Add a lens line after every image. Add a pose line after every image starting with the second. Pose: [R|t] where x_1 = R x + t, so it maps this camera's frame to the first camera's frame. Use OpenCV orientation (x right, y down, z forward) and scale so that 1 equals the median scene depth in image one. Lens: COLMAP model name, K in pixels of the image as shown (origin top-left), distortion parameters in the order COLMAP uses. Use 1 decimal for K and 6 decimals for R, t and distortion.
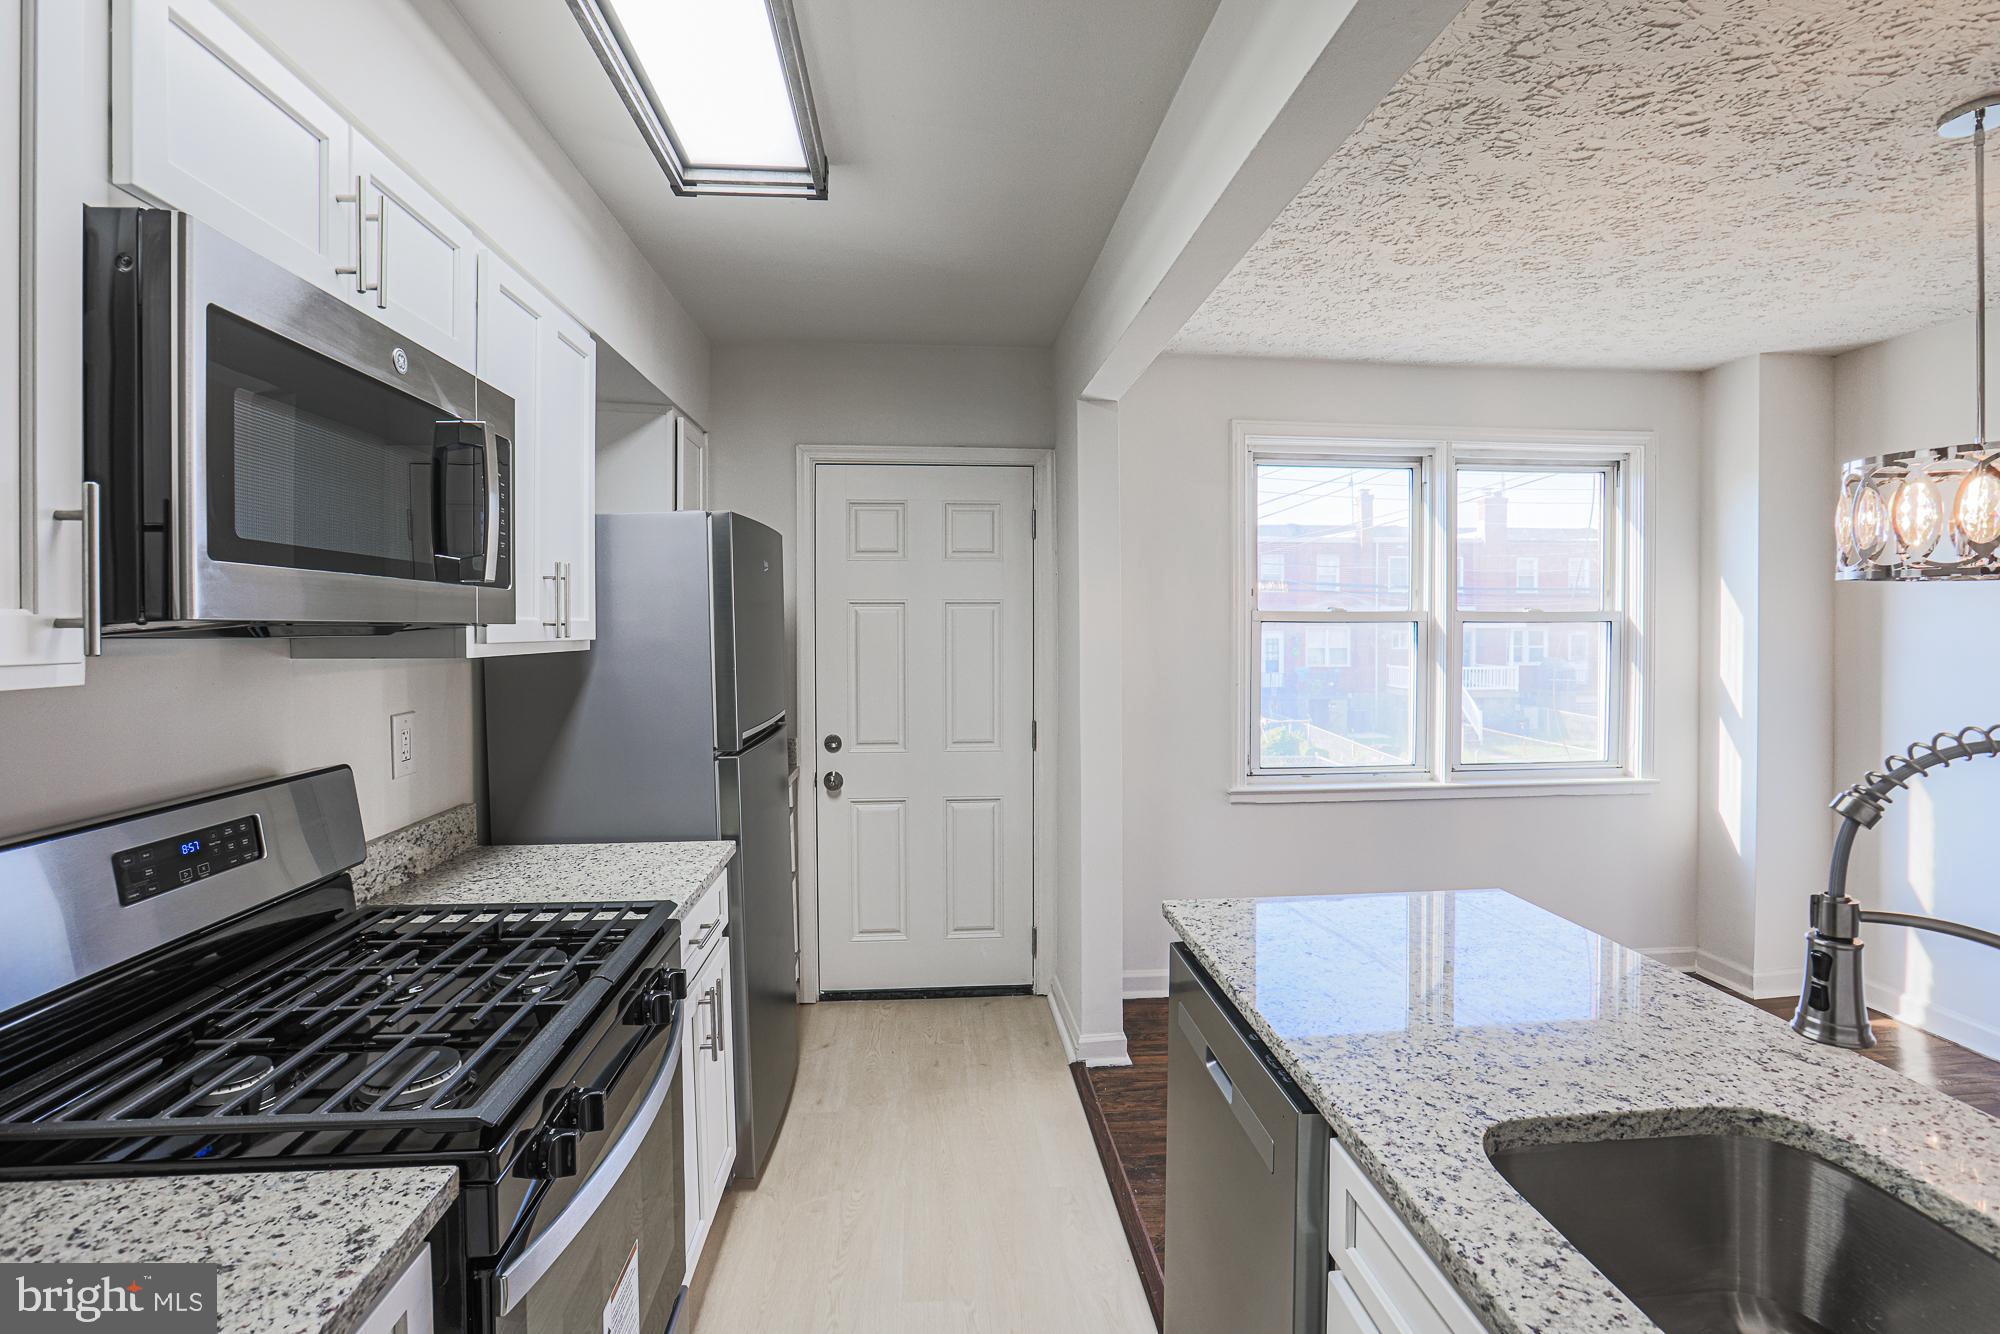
lens RADIAL K [[946.7, 0, 1007.8], [0, 946.7, 636.0], [0, 0, 1]] dist [-0.052459, 0.017236]
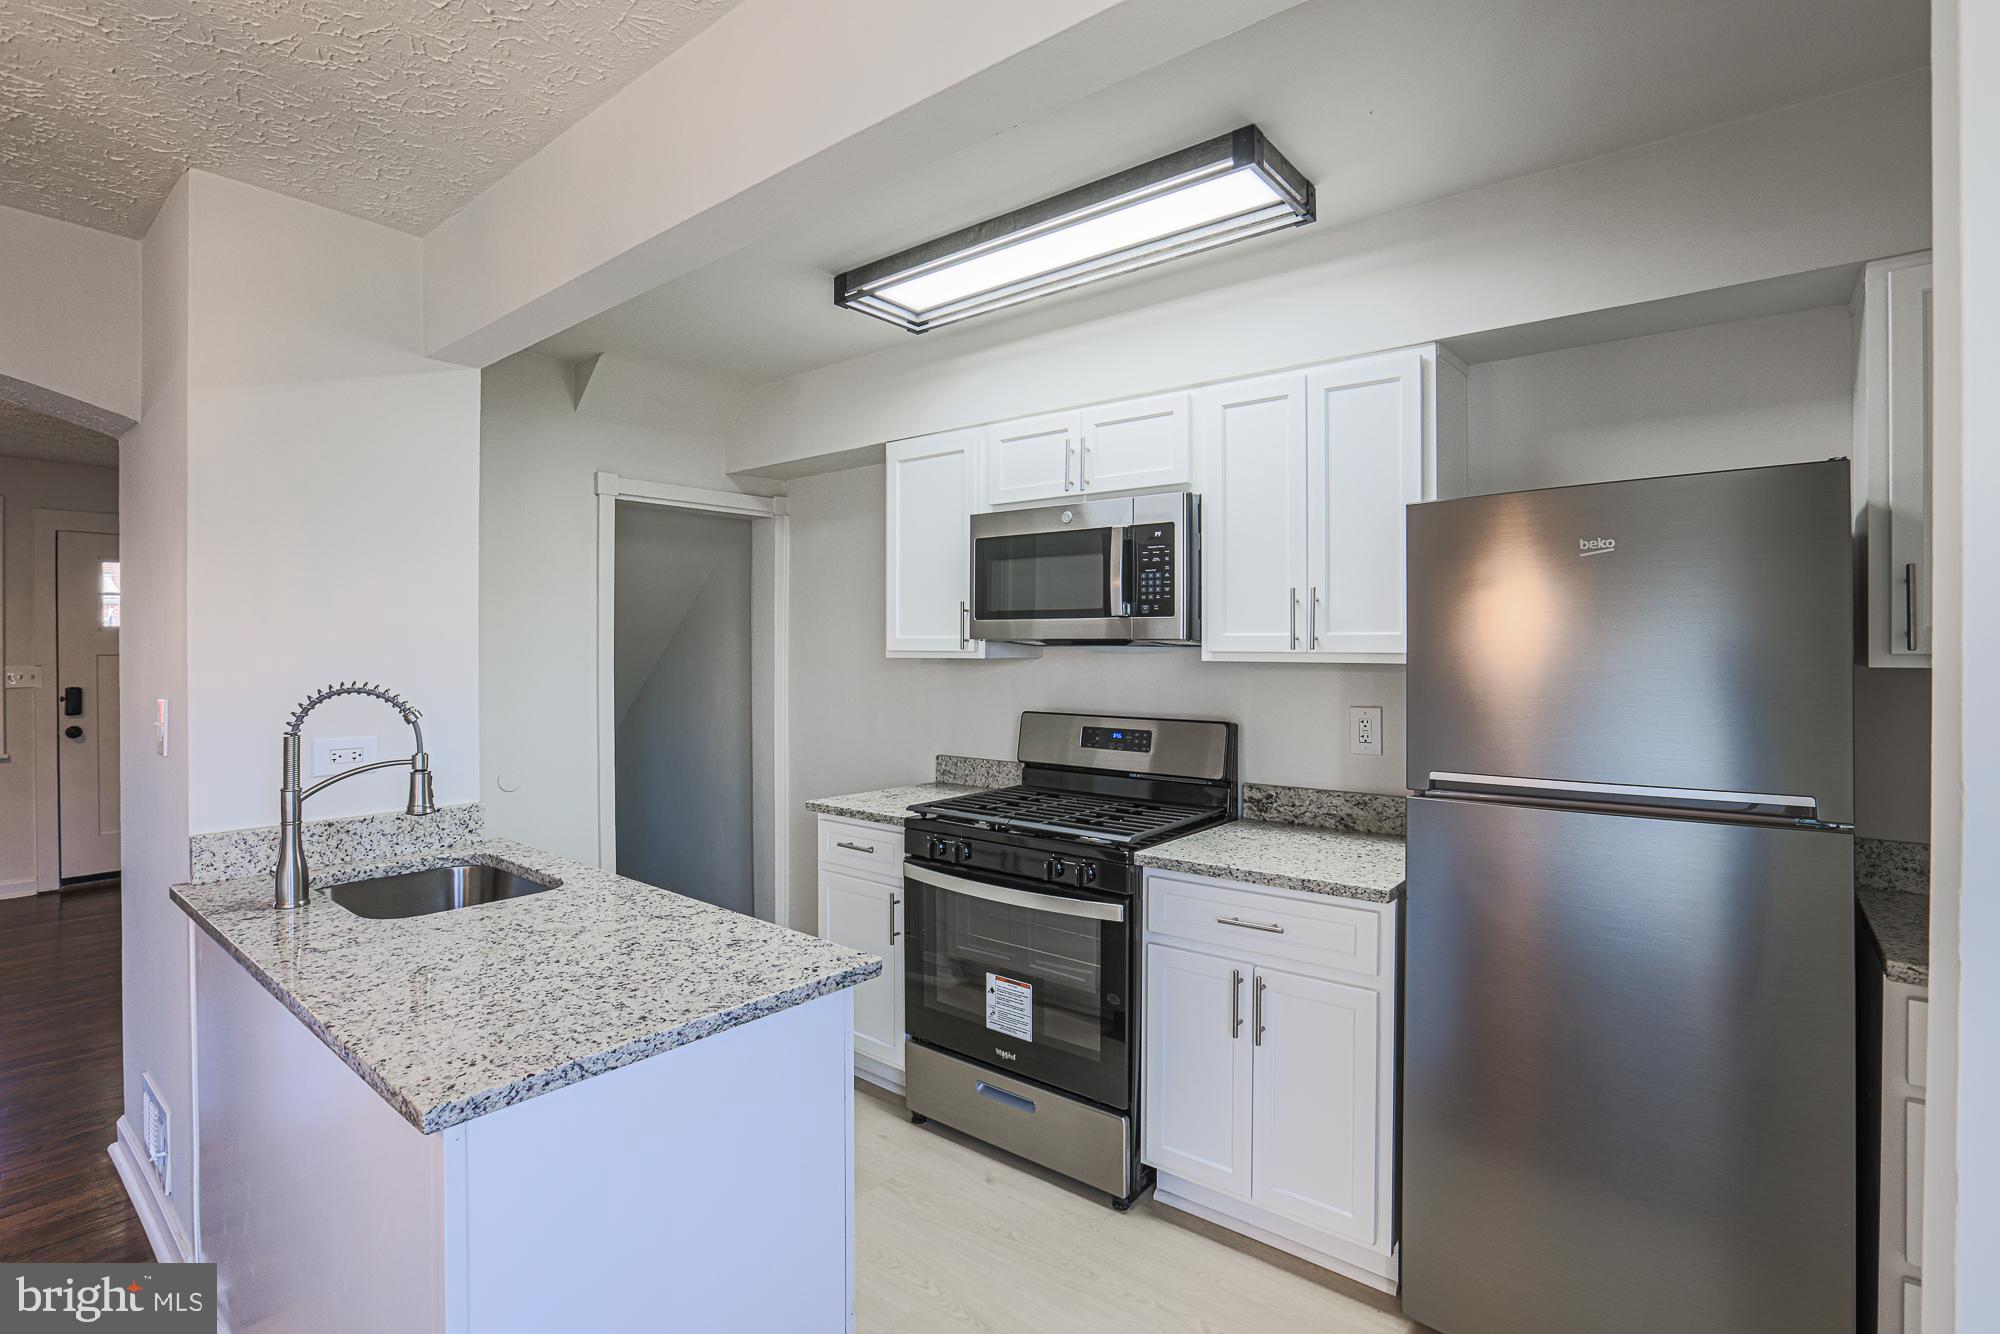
lens RADIAL K [[946.7, 0, 1002.7], [0, 946.7, 632.5], [0, 0, 1]] dist [-0.052459, 0.017236]
pose [[-0.692860, -0.005619, -0.721050, 0.569782], [-0.006231, 0.999979, -0.001805, -0.013278], [0.721045, 0.003242, -0.692880, 1.337589]]
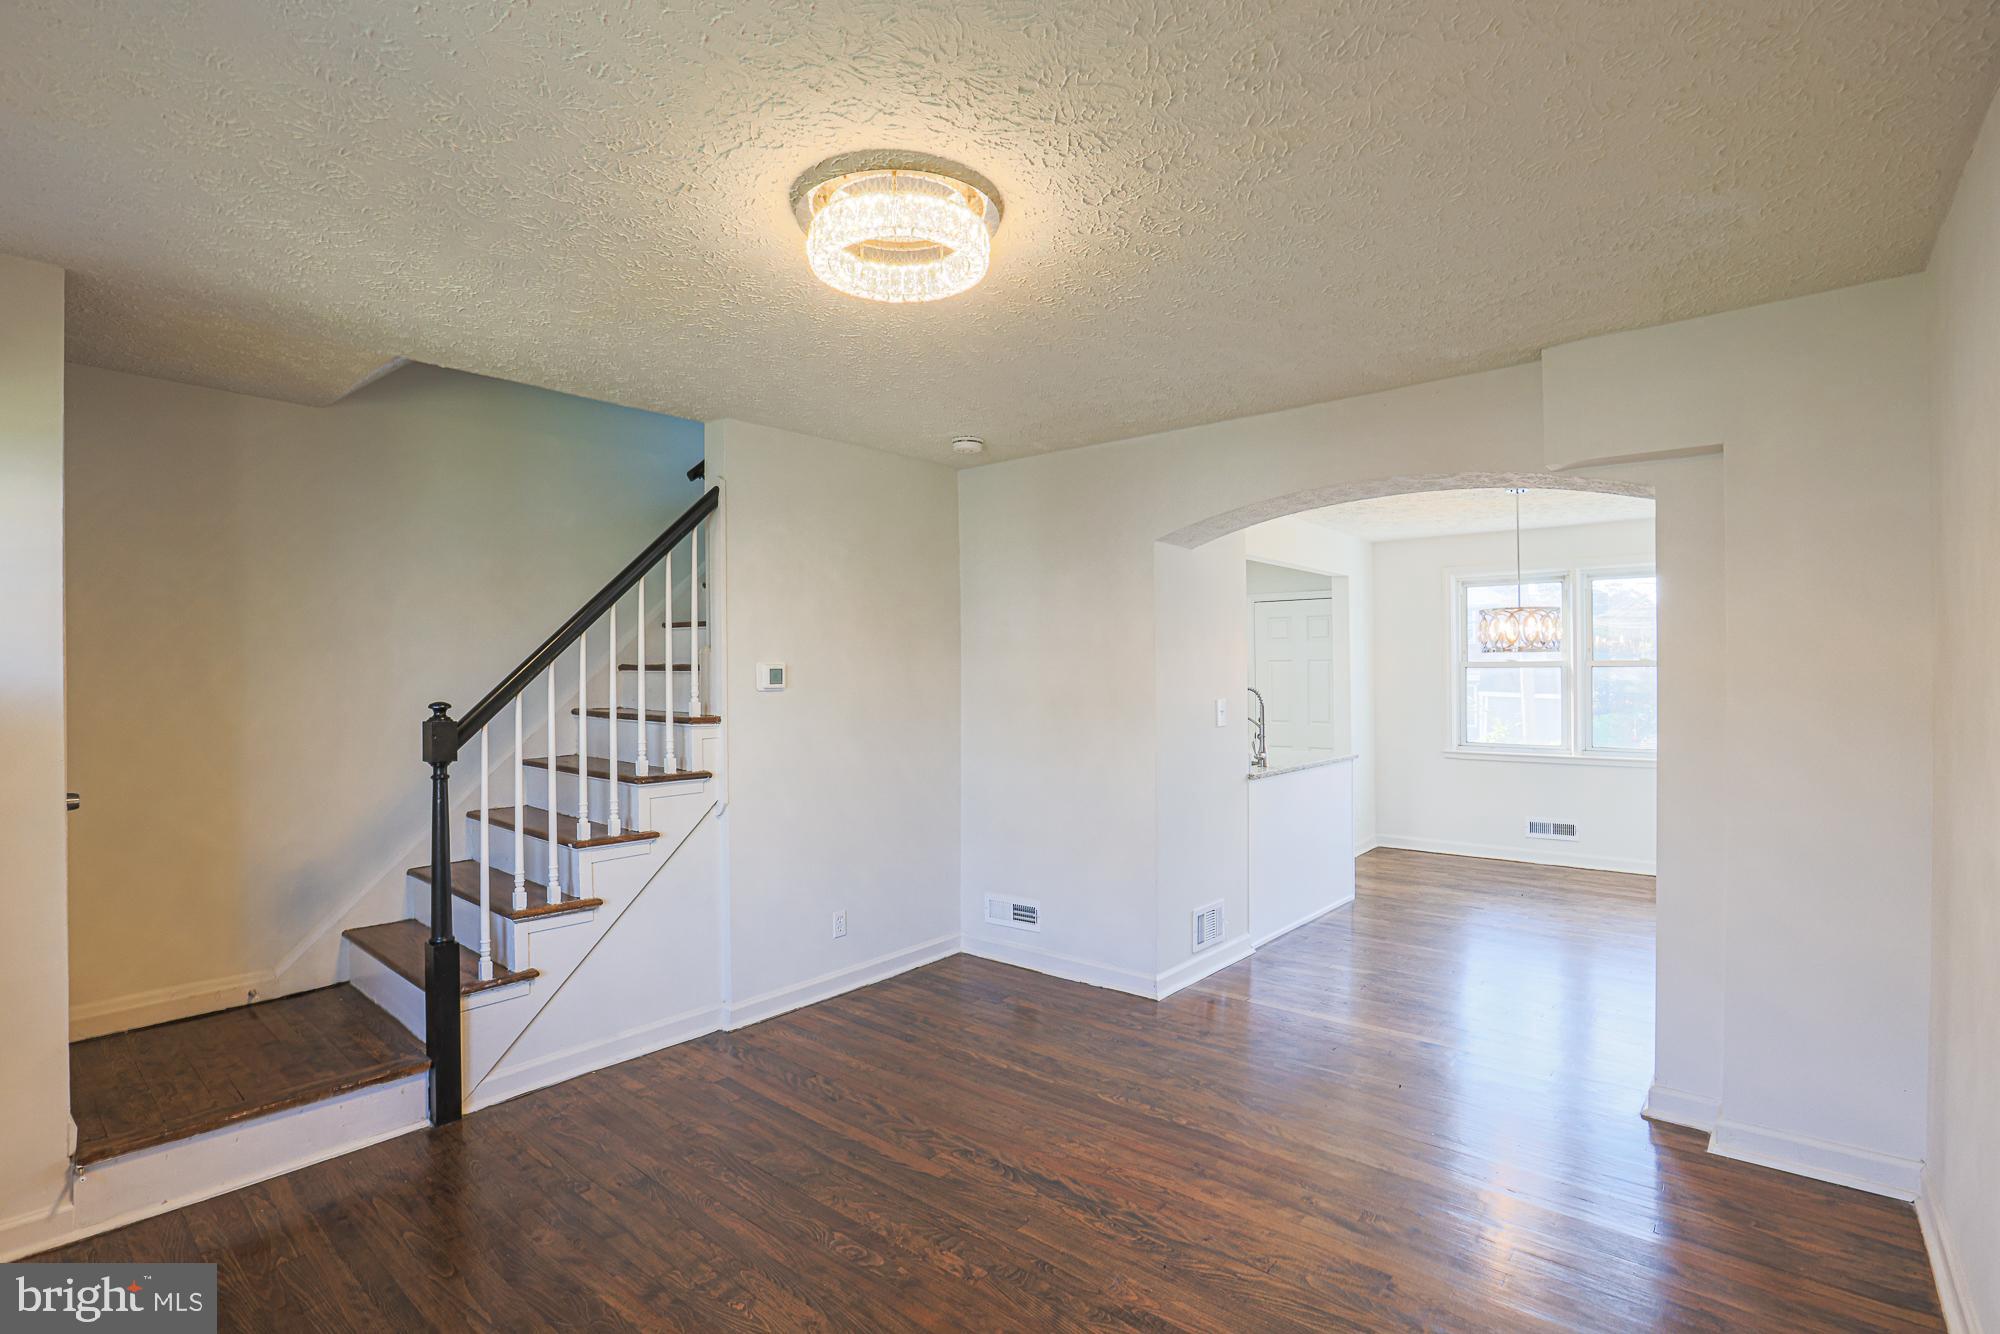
lens RADIAL K [[946.7, 0, 990.8], [0, 946.7, 667.3], [0, 0, 1]] dist [-0.052459, 0.017236]
pose [[0.693747, -0.007563, -0.720179, 1.620104], [-0.001661, 0.999925, -0.012101, 0.015998], [0.720217, 0.009592, 0.693683, -1.742520]]
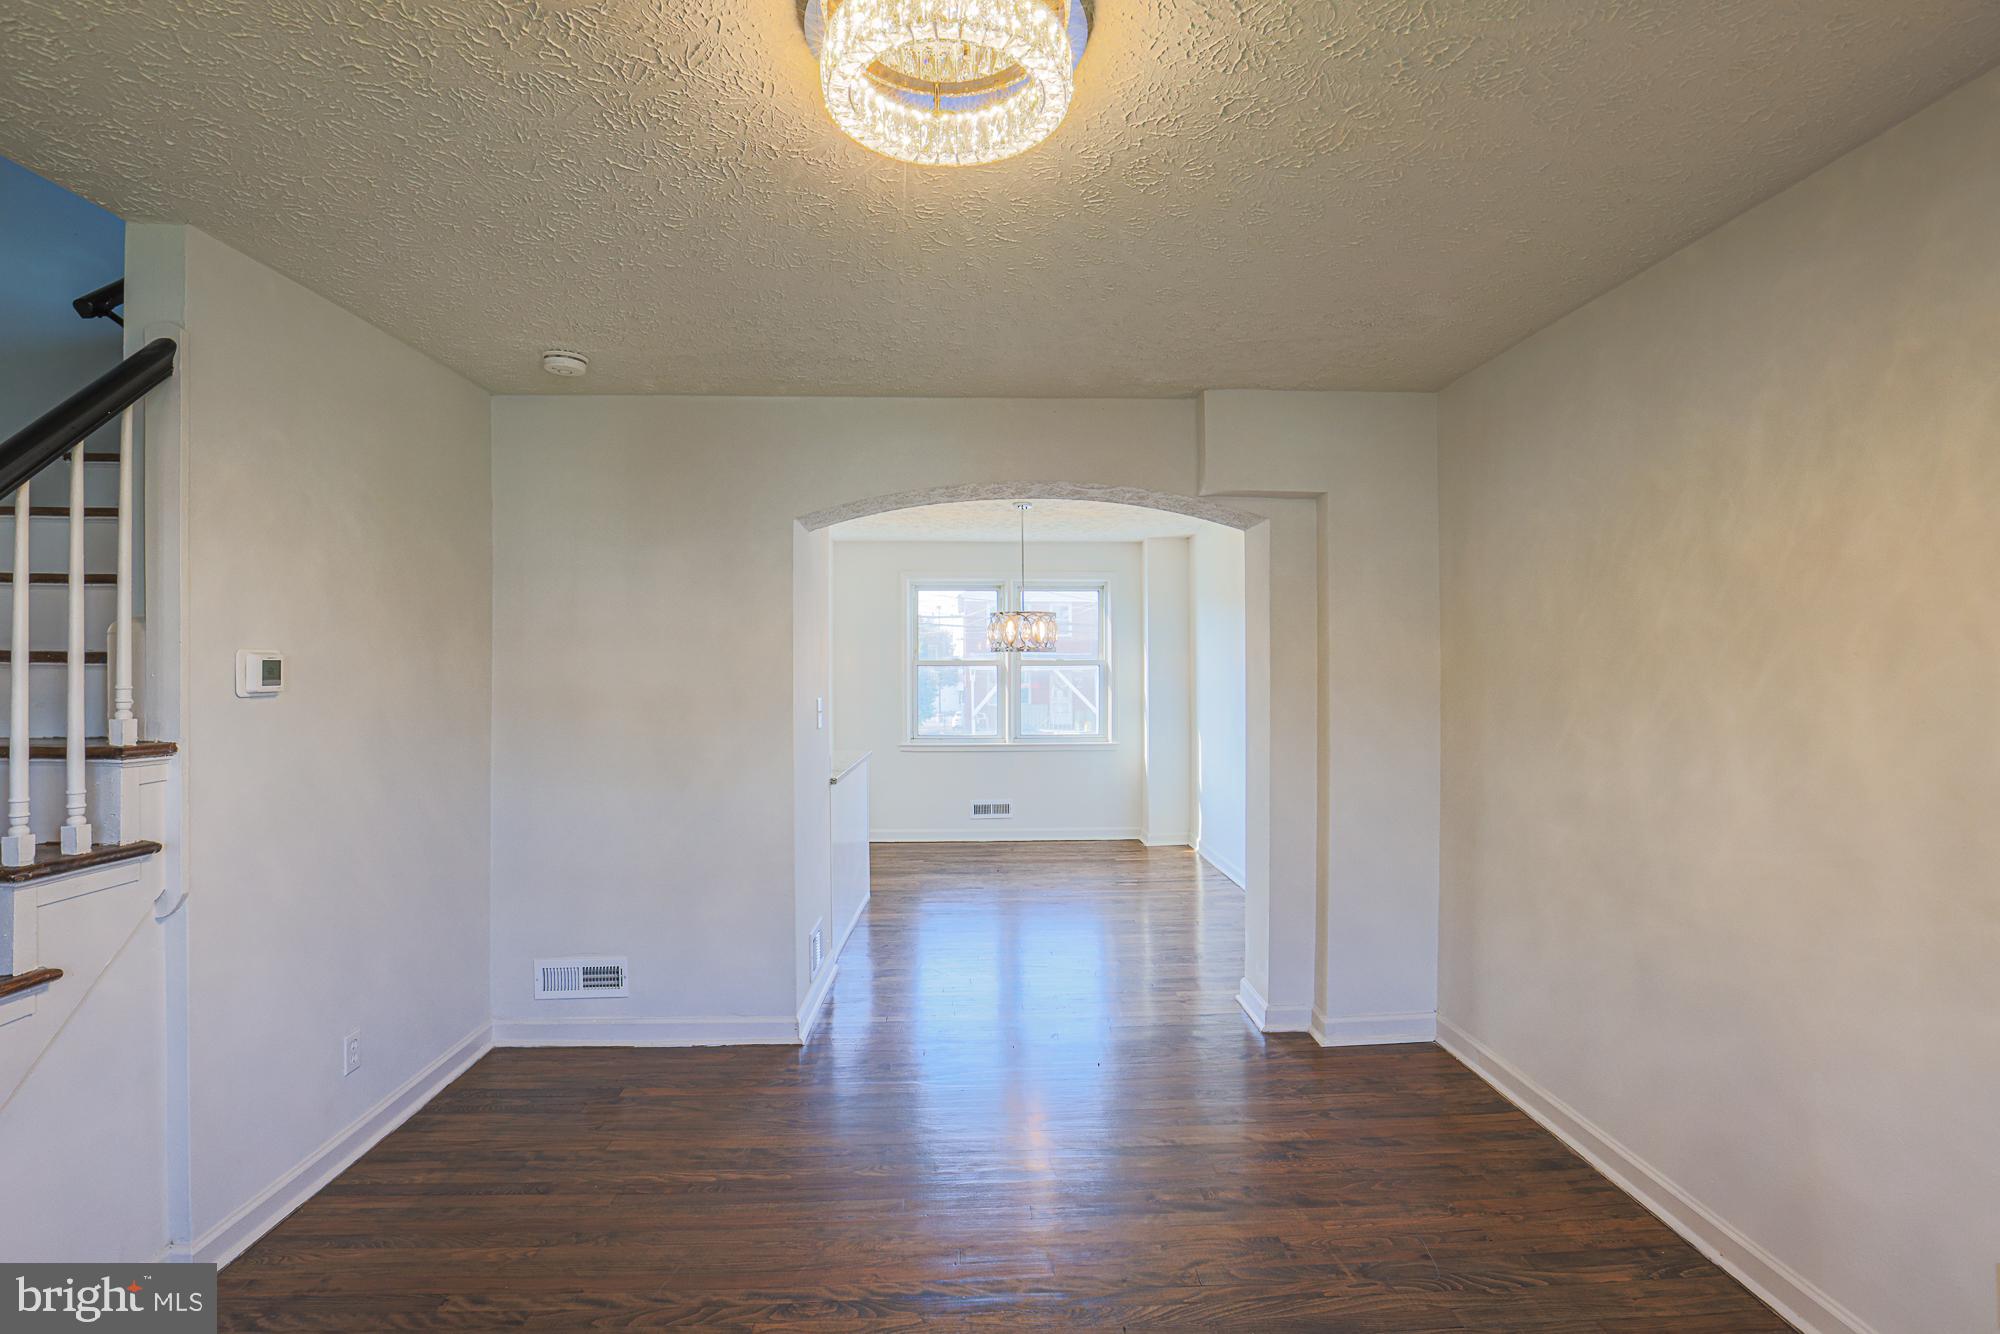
lens RADIAL K [[946.7, 0, 1017.4], [0, 946.7, 655.9], [0, 0, 1]] dist [-0.052459, 0.017236]
pose [[0.998988, -0.002688, -0.044903, 0.963964], [0.001663, 0.999737, -0.022857, 0.018532], [0.044953, 0.022759, 0.998730, -1.820942]]
